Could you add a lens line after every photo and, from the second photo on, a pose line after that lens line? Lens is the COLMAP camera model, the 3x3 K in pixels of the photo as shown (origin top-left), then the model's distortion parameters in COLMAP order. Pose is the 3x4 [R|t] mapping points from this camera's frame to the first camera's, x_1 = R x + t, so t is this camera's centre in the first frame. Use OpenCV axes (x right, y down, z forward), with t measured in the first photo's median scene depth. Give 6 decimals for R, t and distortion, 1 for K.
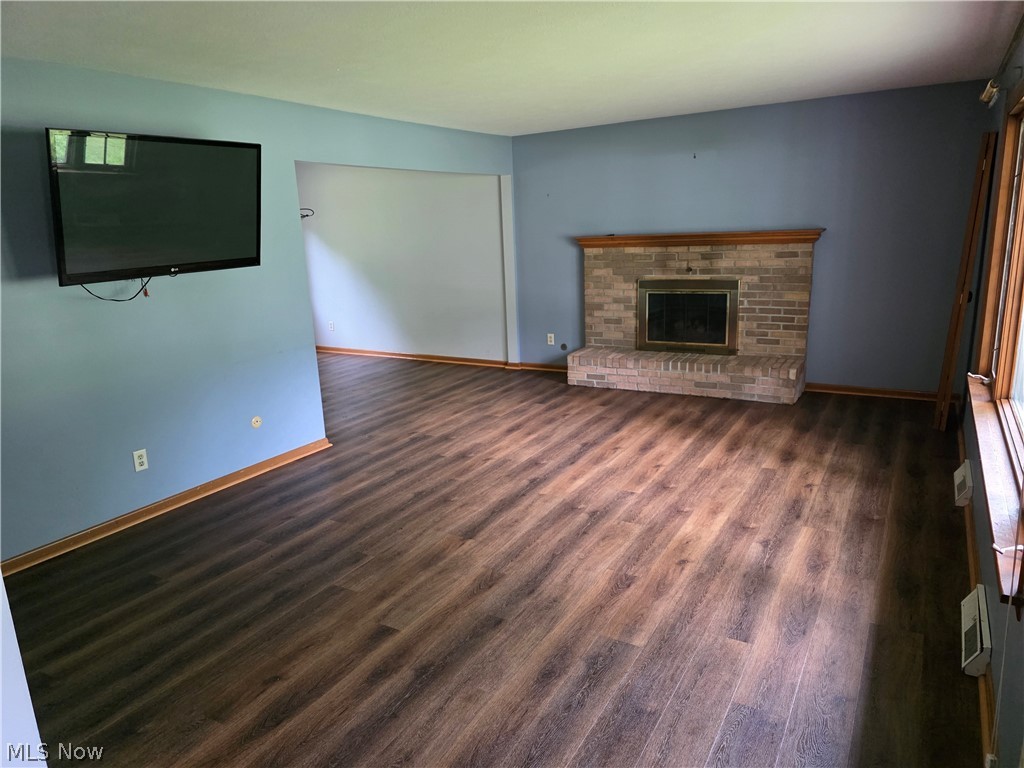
lens RADIAL K [[699.4, 0, 511.7], [0, 699.4, 384.7], [0, 0, 1]] dist [0.042107, -0.001634]
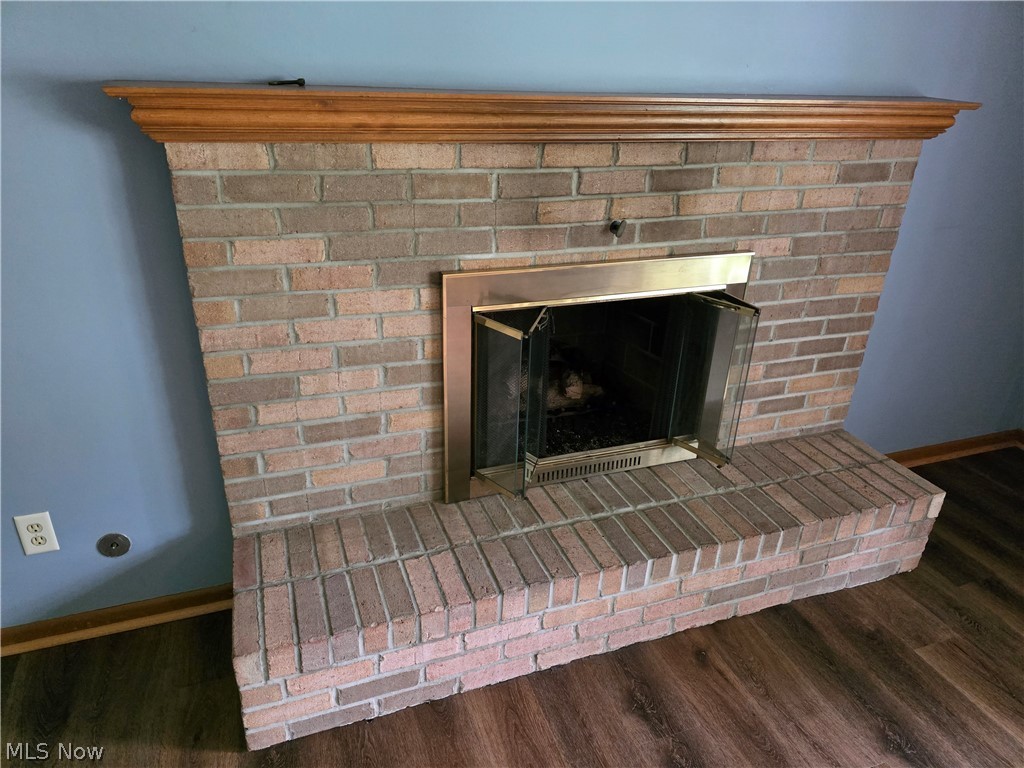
lens RADIAL K [[699.4, 0, 509.8], [0, 699.4, 384.8], [0, 0, 1]] dist [0.042107, -0.001634]
pose [[0.637653, -0.266951, 0.722590, -0.003361], [0.115581, 0.960571, 0.252874, -0.176689], [-0.761603, -0.077728, 0.643365, 0.824878]]
